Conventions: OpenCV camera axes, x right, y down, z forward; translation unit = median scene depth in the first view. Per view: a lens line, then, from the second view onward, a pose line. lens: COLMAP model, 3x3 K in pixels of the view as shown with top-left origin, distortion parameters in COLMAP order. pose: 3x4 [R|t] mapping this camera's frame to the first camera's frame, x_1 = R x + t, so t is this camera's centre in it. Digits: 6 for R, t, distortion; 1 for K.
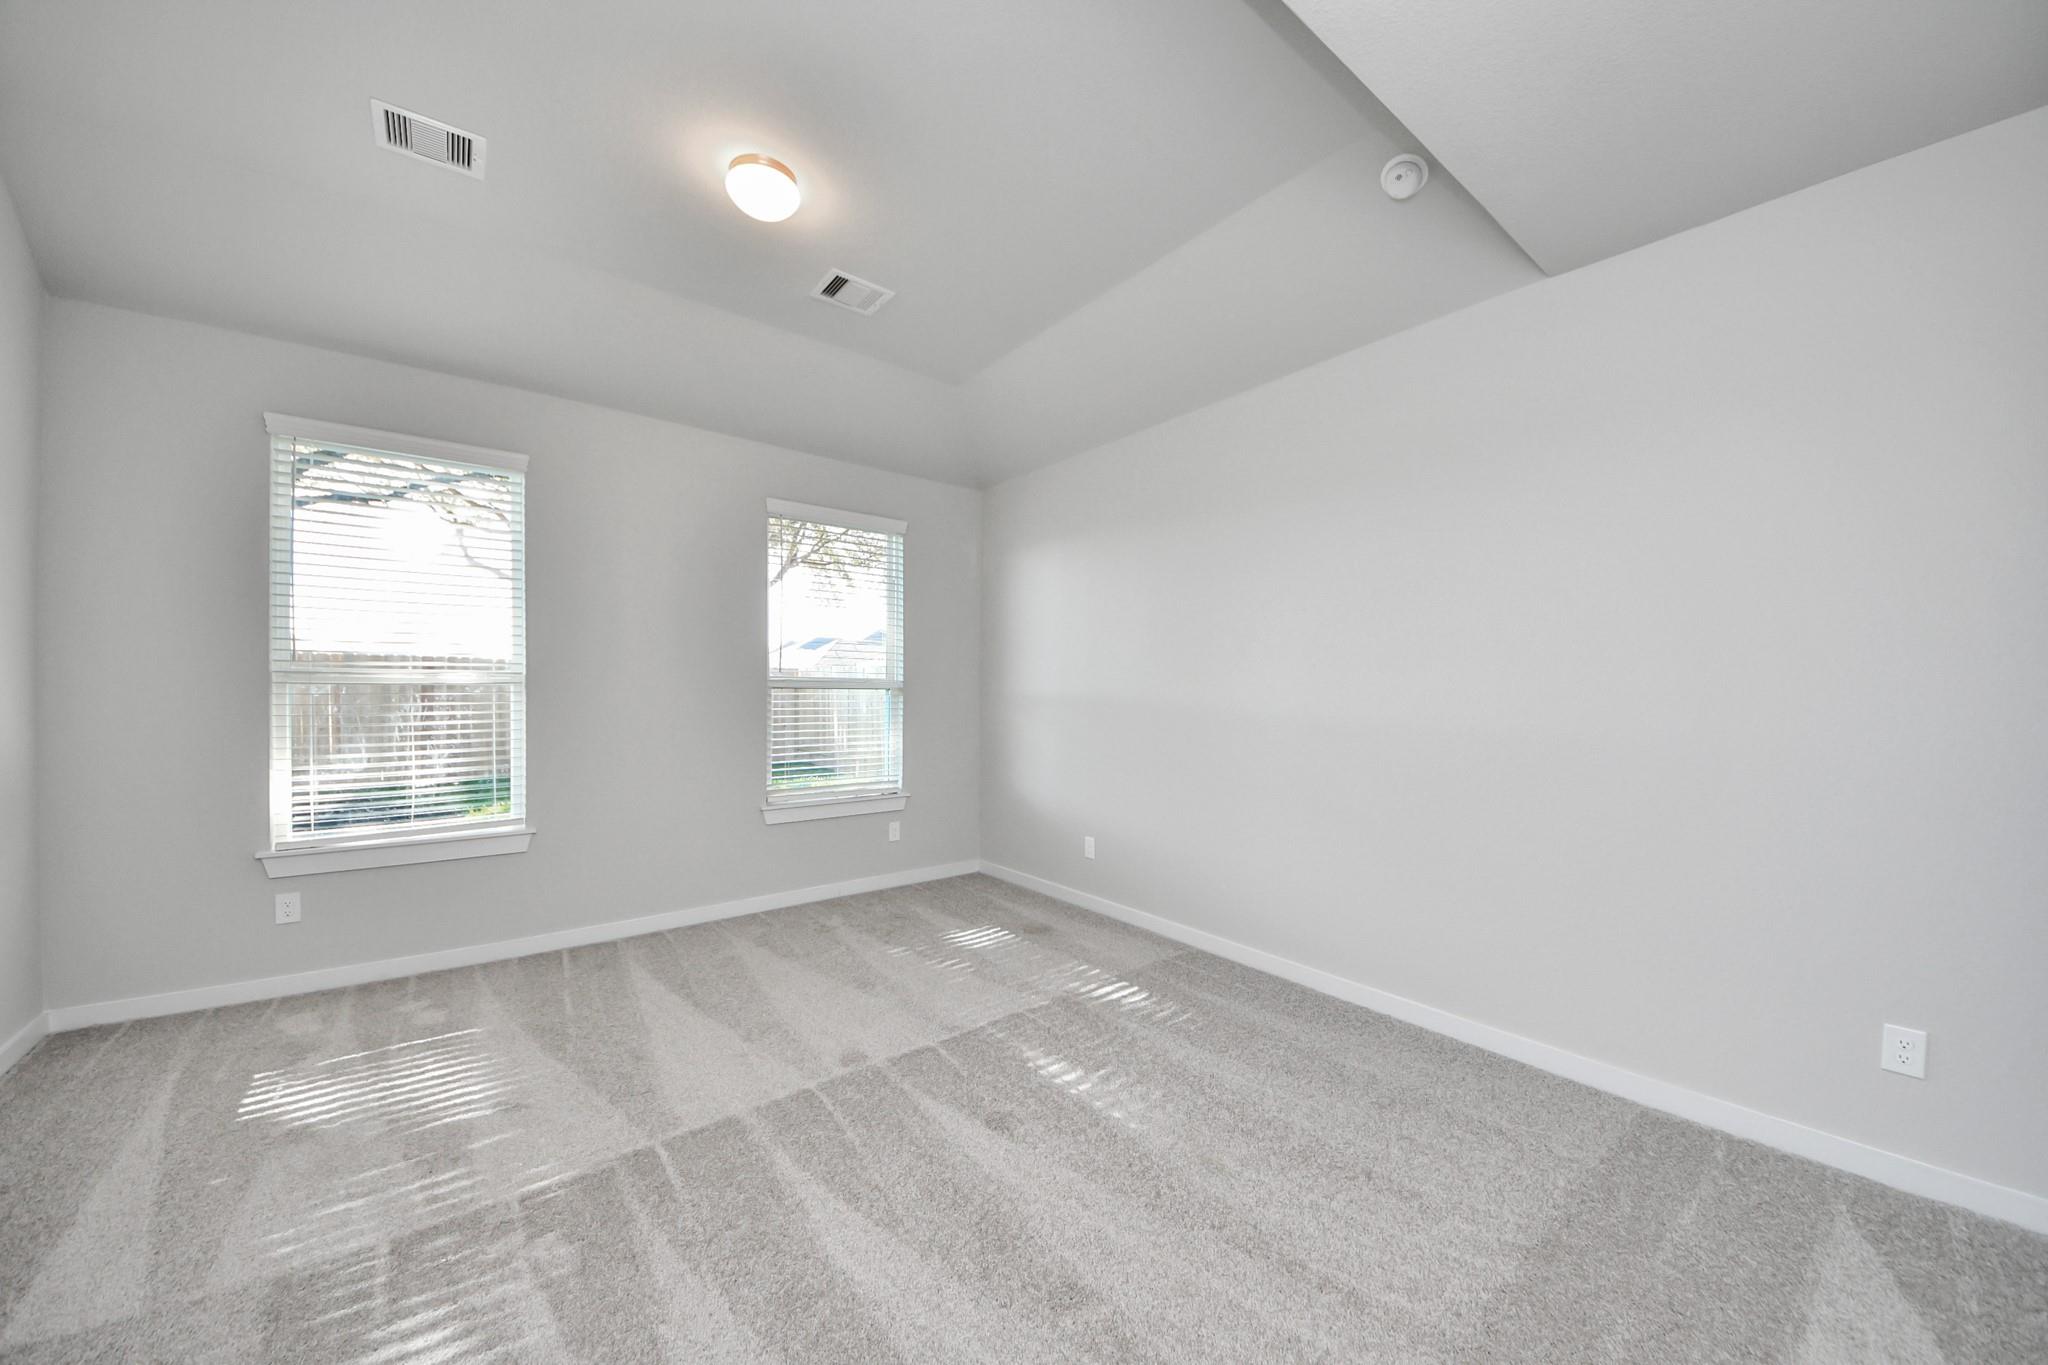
lens RADIAL K [[720.7, 0, 1017.3], [0, 720.7, 694.3], [0, 0, 1]] dist [0.045495, -0.026371]
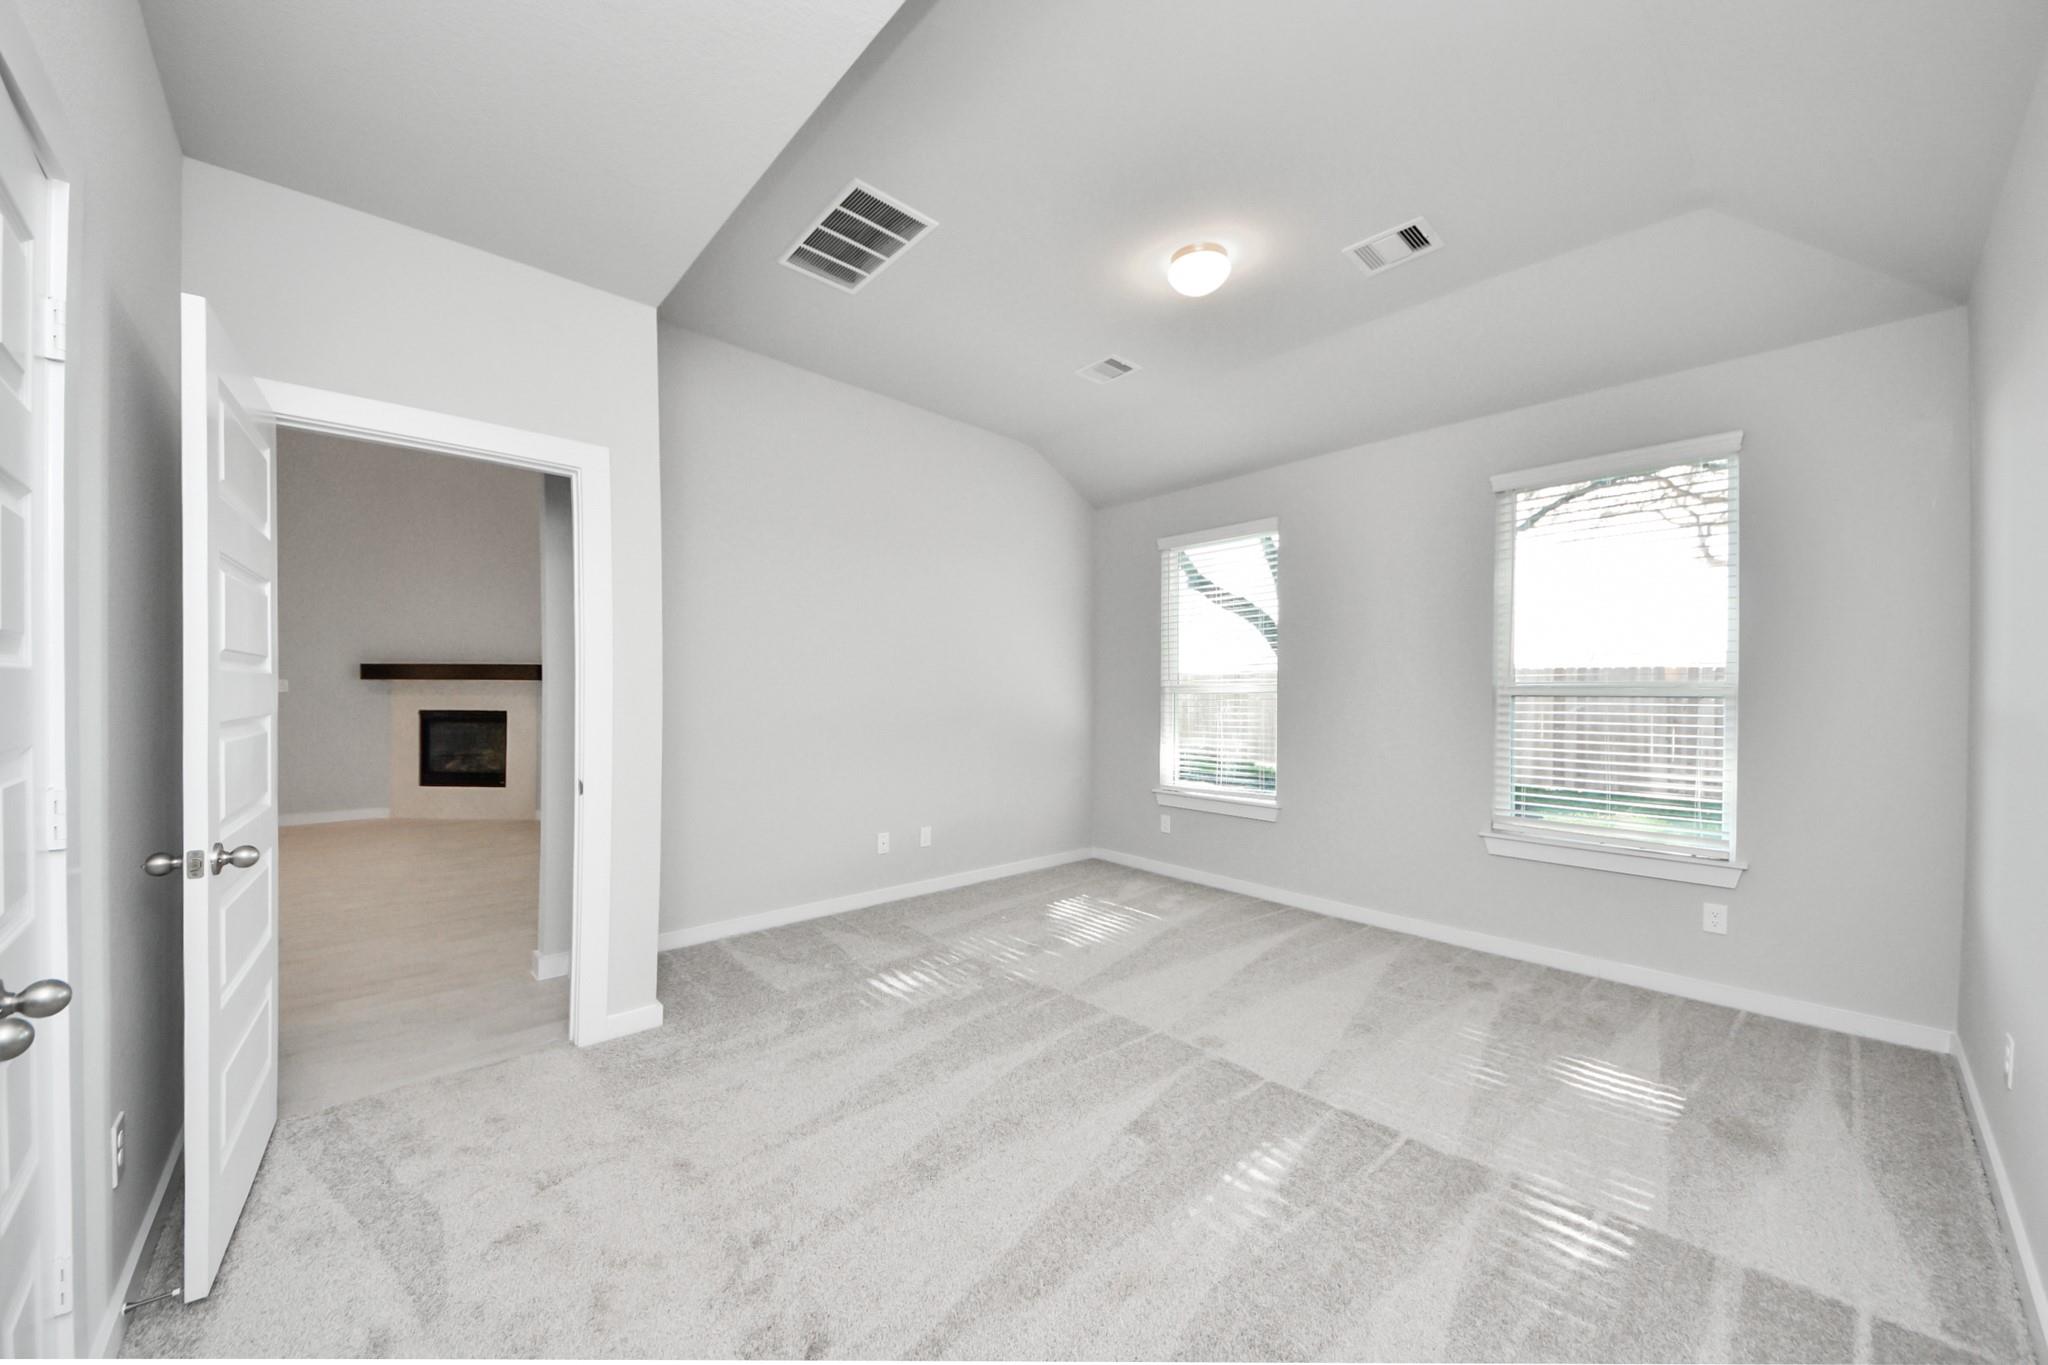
lens RADIAL K [[720.4, 0, 1024.3], [0, 720.4, 698.9], [0, 0, 1]] dist [0.024970, -0.019958]
pose [[0.086714, 0.001358, -0.996232, 0.627948], [-0.011372, 0.999935, 0.000374, 0.001374], [0.996168, 0.011297, 0.086724, 0.493470]]
